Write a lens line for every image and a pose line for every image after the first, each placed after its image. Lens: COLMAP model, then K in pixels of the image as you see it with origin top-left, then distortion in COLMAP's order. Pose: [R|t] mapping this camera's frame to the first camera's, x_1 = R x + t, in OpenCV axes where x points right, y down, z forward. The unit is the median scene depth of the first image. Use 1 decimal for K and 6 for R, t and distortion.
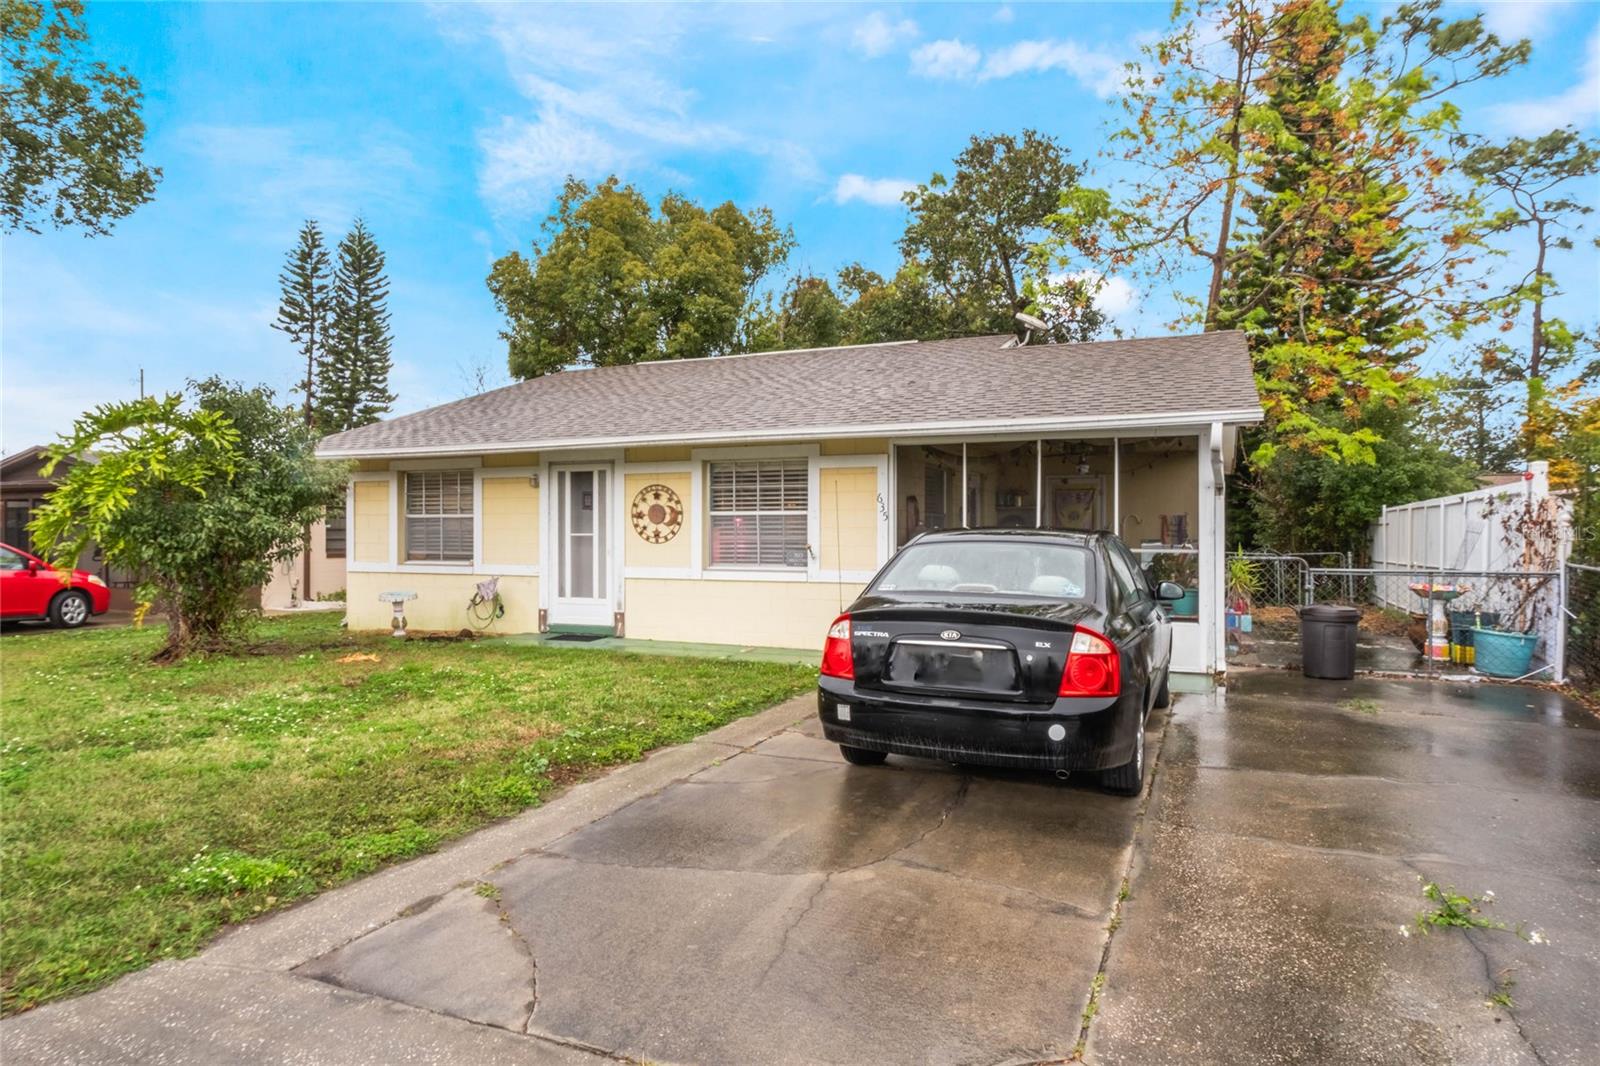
lens RADIAL K [[911.5, 0, 800.0], [0, 911.5, 533.0], [0, 0, 1]] dist [-0.005257, 0.001740]
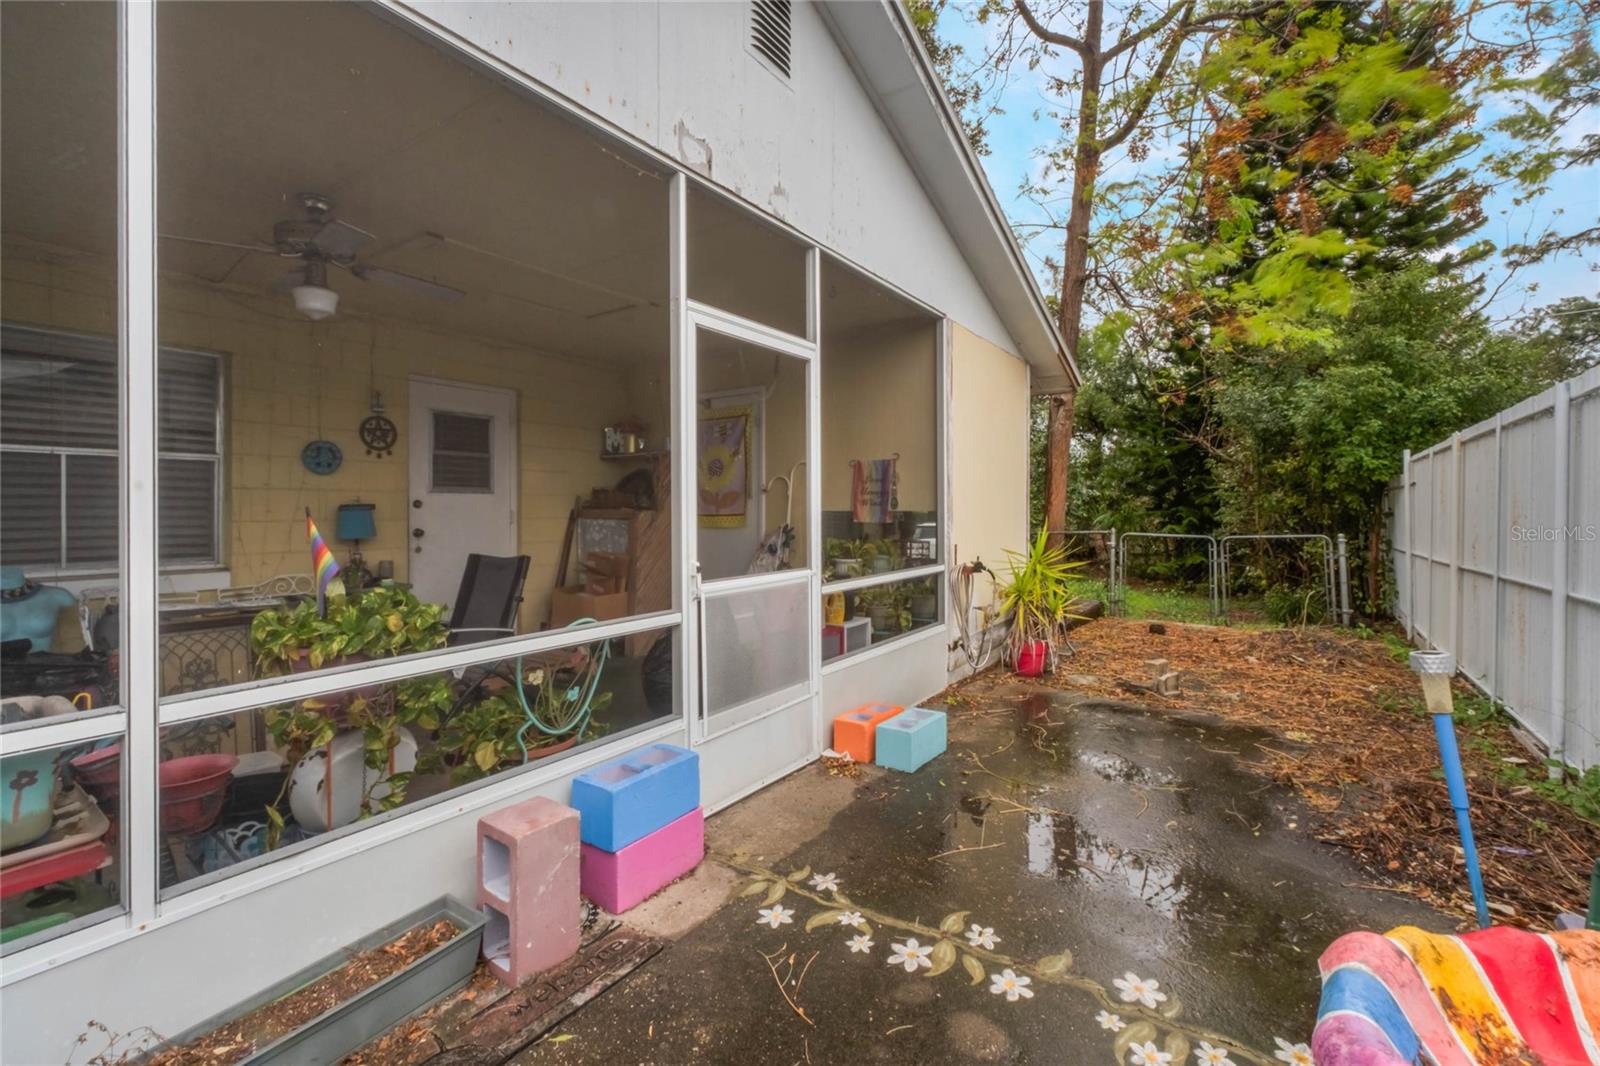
lens RADIAL K [[705.8, 0, 803.1], [0, 705.8, 504.3], [0, 0, 1]] dist [-0.002121, -0.000201]
pose [[0.985946, -0.007116, -0.166910, 0.402517], [0.004906, 0.999895, -0.013652, 0.007450], [0.166990, 0.012641, 0.985878, 0.590318]]
